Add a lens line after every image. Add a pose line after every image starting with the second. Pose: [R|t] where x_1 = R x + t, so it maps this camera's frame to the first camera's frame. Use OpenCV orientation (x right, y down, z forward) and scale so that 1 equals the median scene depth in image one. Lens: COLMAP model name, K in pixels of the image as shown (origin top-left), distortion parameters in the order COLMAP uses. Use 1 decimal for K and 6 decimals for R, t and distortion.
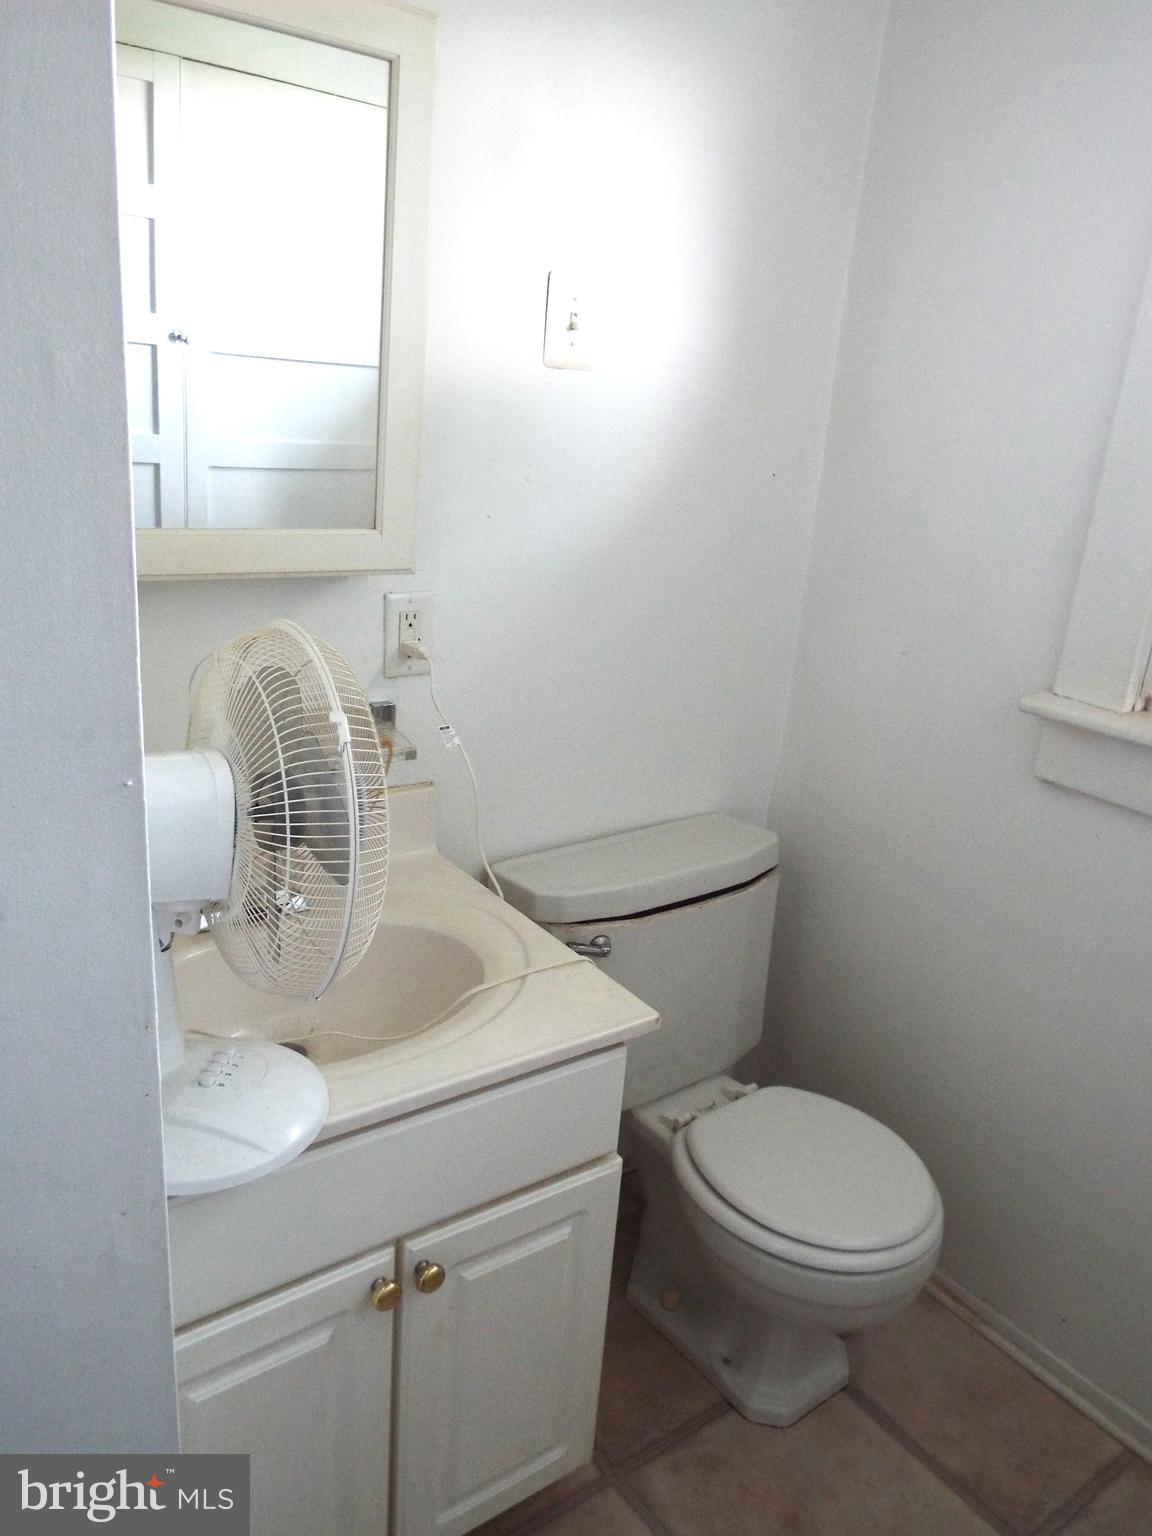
lens RADIAL K [[1138.0, 0, 574.9], [0, 1138.0, 767.8], [0, 0, 1]] dist [-0.003081, -0.008054]
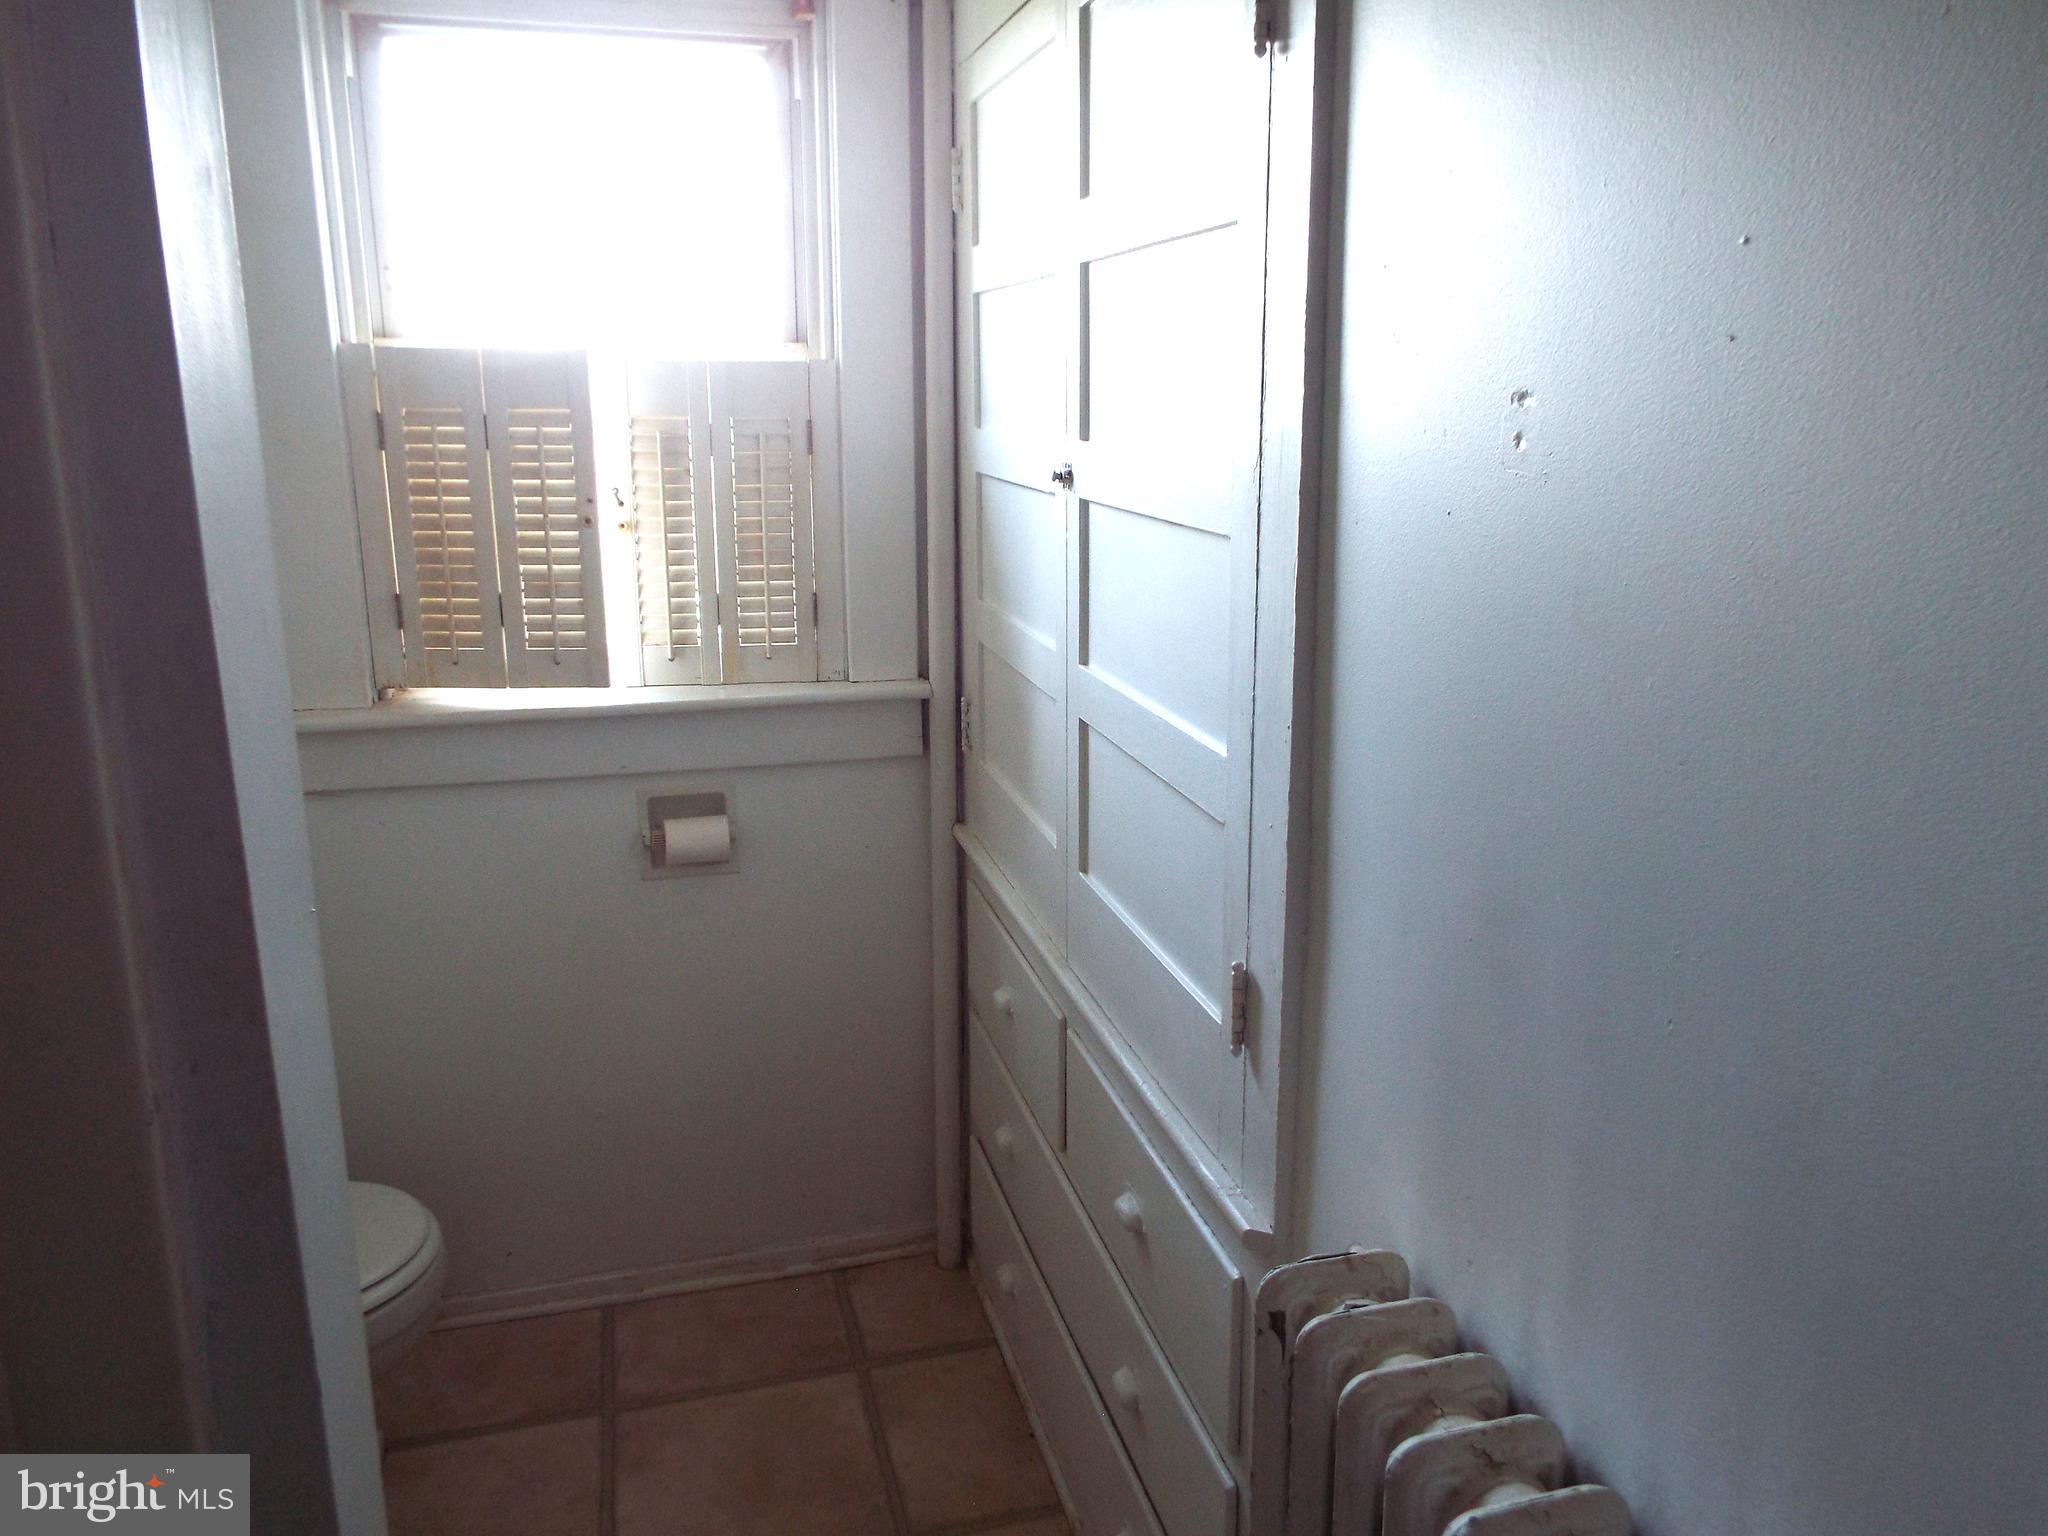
lens RADIAL K [[1517.3, 0, 1024.1], [0, 1517.3, 763.9], [0, 0, 1]] dist [-0.003081, -0.008054]
pose [[0.360883, -0.303370, 0.881890, -0.557548], [0.308713, 0.931163, 0.193990, -0.081328], [-0.880034, 0.202243, 0.429695, -0.153749]]
